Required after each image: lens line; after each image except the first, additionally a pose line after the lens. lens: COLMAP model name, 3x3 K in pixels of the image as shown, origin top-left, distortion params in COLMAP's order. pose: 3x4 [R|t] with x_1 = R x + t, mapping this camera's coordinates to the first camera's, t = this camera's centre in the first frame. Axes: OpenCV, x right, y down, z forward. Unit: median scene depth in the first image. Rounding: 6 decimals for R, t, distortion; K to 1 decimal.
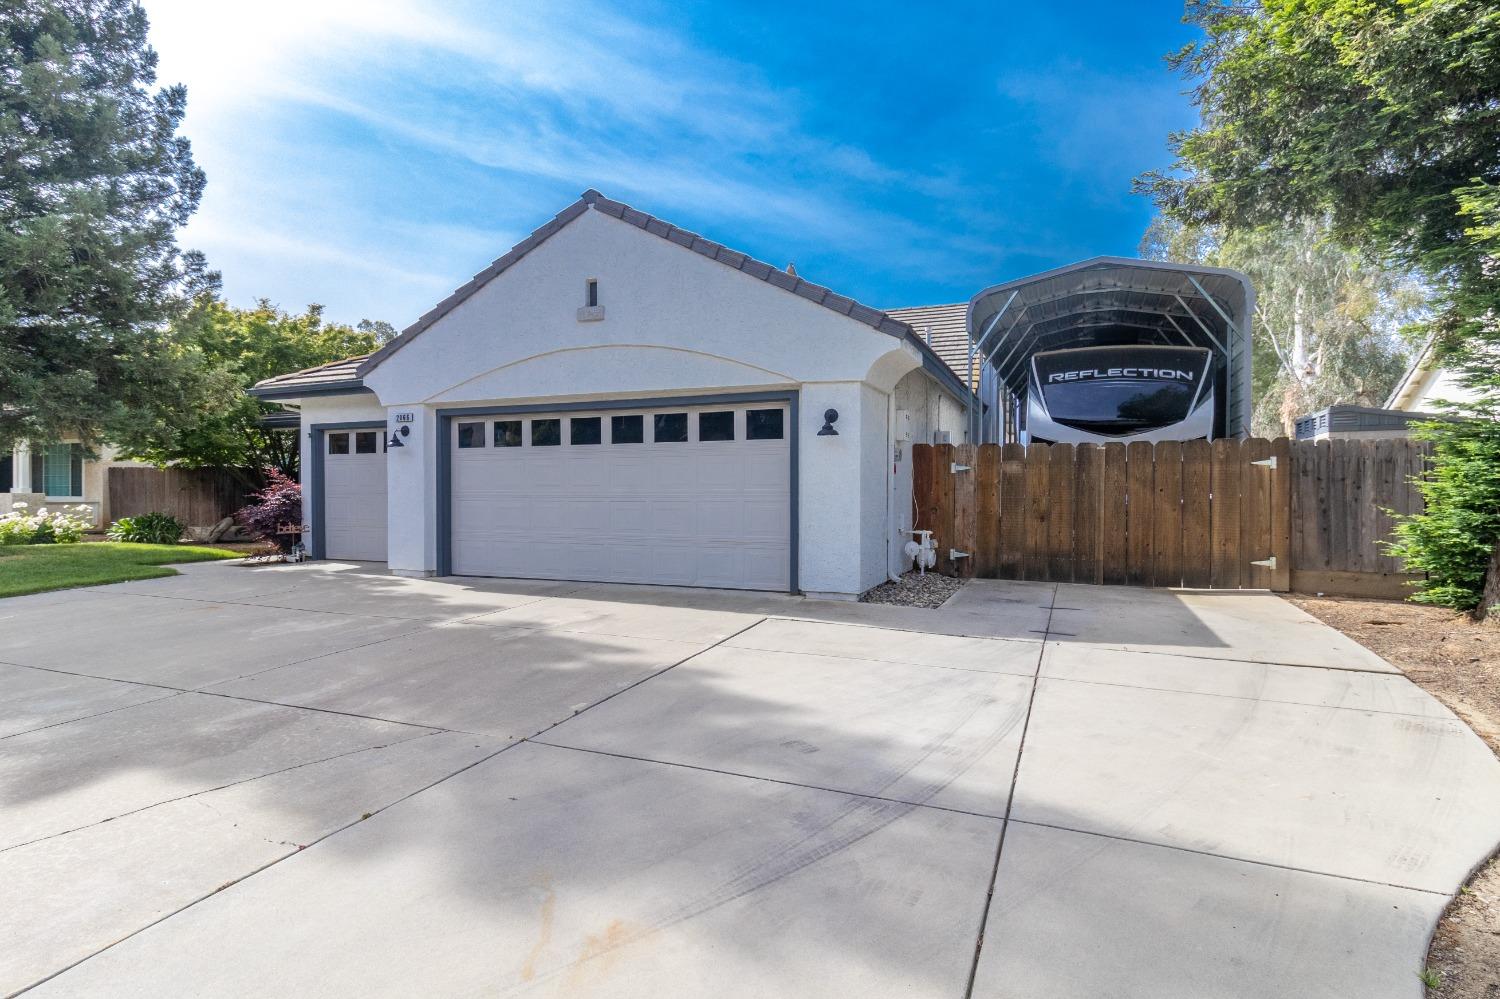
lens RADIAL K [[704.2, 0, 750.9], [0, 704.2, 491.5], [0, 0, 1]] dist [0.003968, -0.001191]
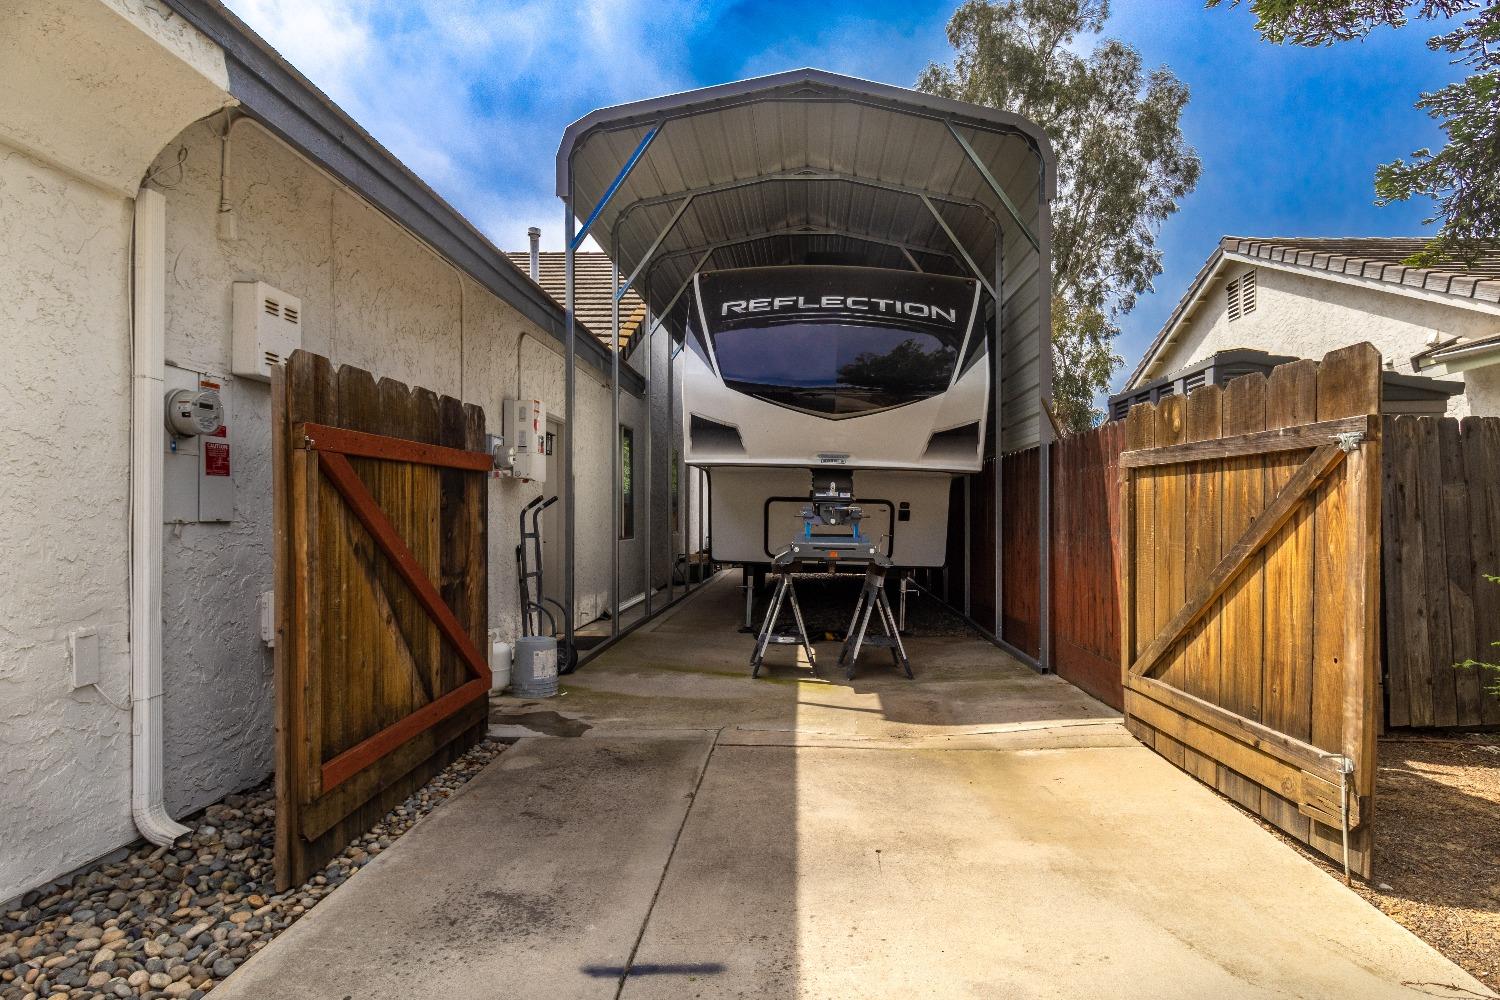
lens RADIAL K [[839.3, 0, 752.6], [0, 839.3, 506.0], [0, 0, 1]] dist [0.002580, 0.000310]
pose [[0.928156, -0.002350, 0.372184, 0.215330], [0.007660, 0.999889, -0.012788, -0.004865], [-0.372113, 0.014720, 0.928071, 0.419614]]
